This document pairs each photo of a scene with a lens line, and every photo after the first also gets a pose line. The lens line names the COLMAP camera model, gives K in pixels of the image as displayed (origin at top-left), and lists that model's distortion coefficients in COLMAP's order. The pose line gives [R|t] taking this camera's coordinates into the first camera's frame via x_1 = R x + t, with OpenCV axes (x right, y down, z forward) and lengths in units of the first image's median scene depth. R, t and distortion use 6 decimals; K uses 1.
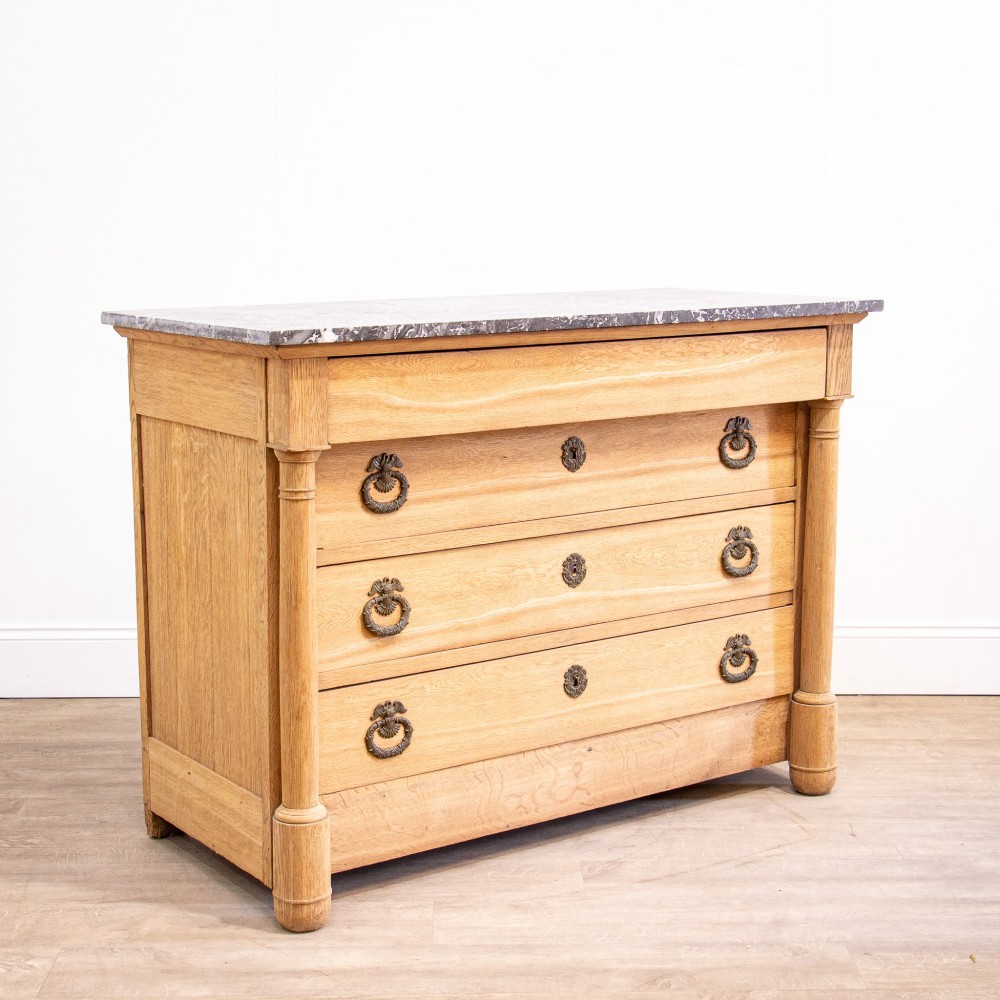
lens RADIAL K [[1917.1, 0, 502.6], [0, 1917.1, 497.0], [0, 0, 1]] dist [-0.020049, 0.000000]
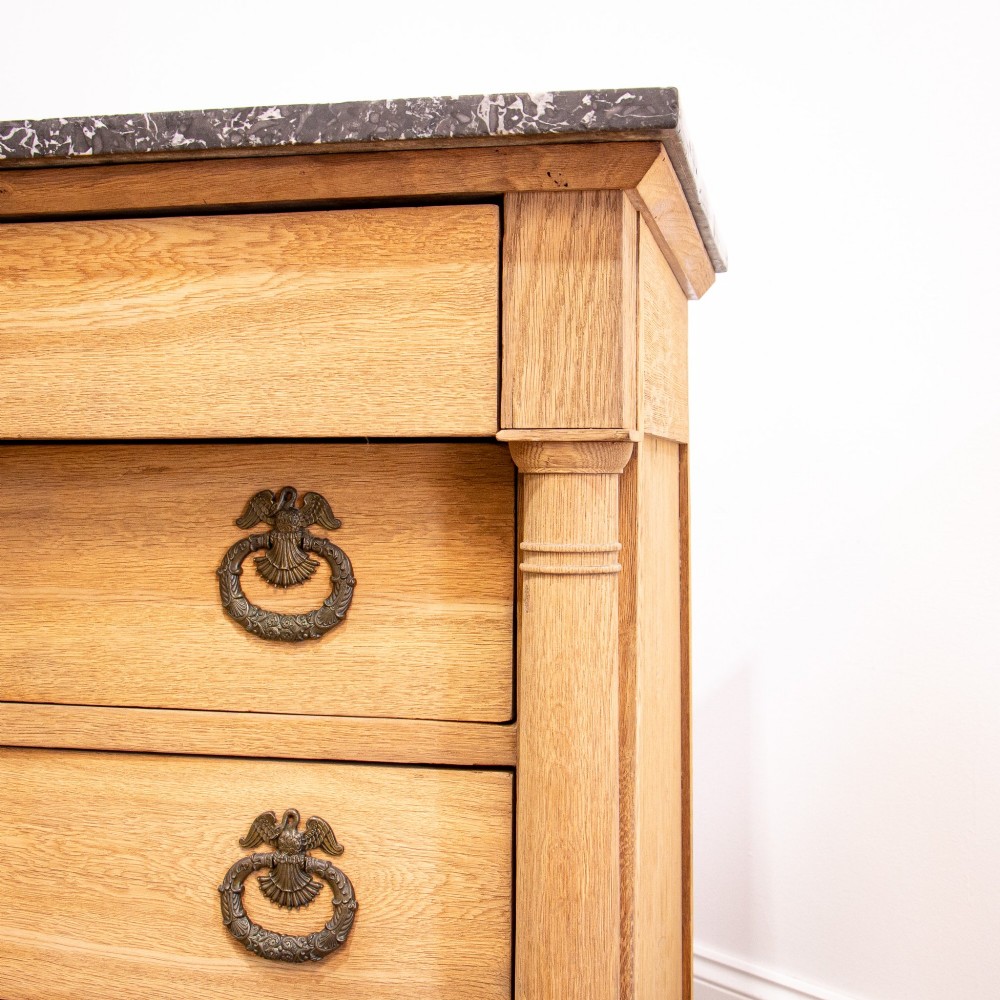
lens RADIAL K [[1676.1, 0, 486.8], [0, 1676.1, 543.4], [0, 0, 1]] dist [-0.057182, 0.000000]
pose [[0.642709, 0.045109, -0.764781, 0.416281], [-0.124743, 0.991105, -0.046374, -0.024980], [0.755886, 0.125206, 0.642619, 0.935547]]
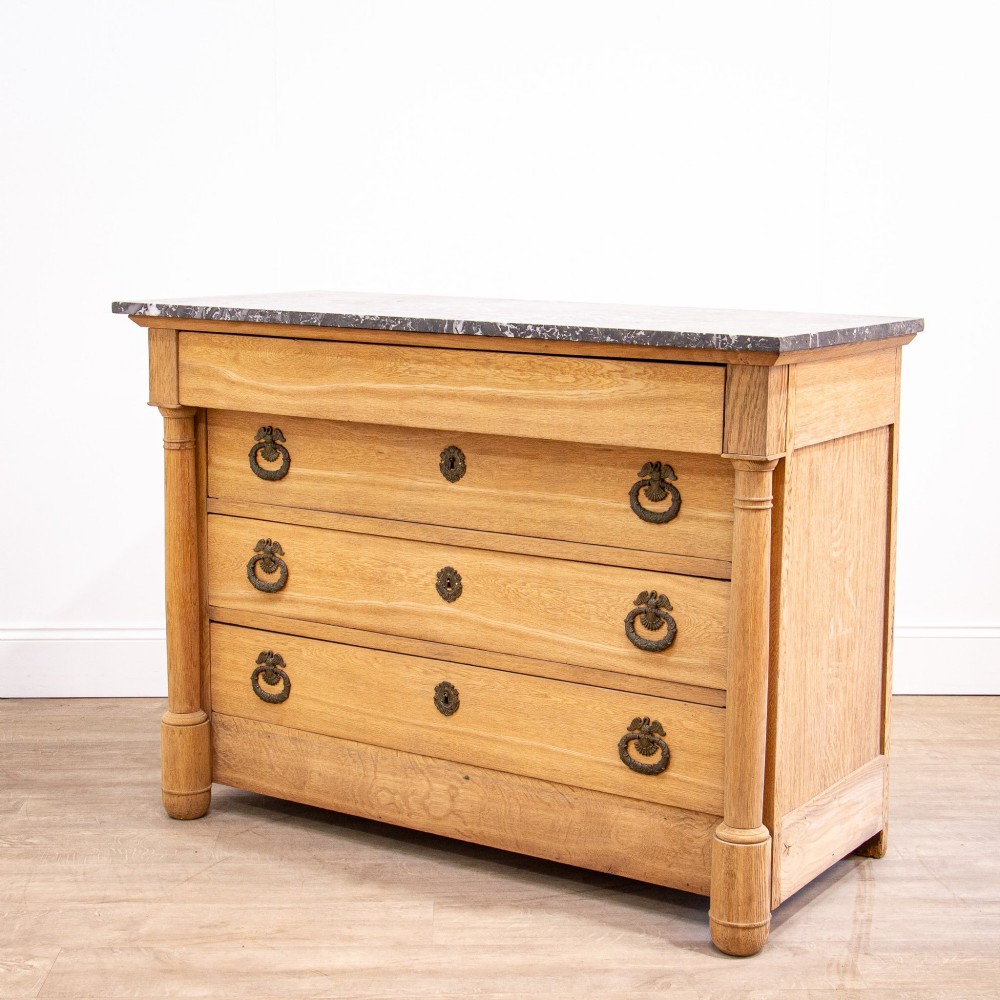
lens RADIAL K [[1917.1, 0, 501.1], [0, 1917.1, 505.6], [0, 0, 1]] dist [-0.020049, 0.000000]
pose [[0.343179, 0.156089, -0.926210, 0.985339], [-0.159722, 0.981431, 0.106215, -0.113184], [0.925590, 0.111485, 0.361738, 0.709309]]
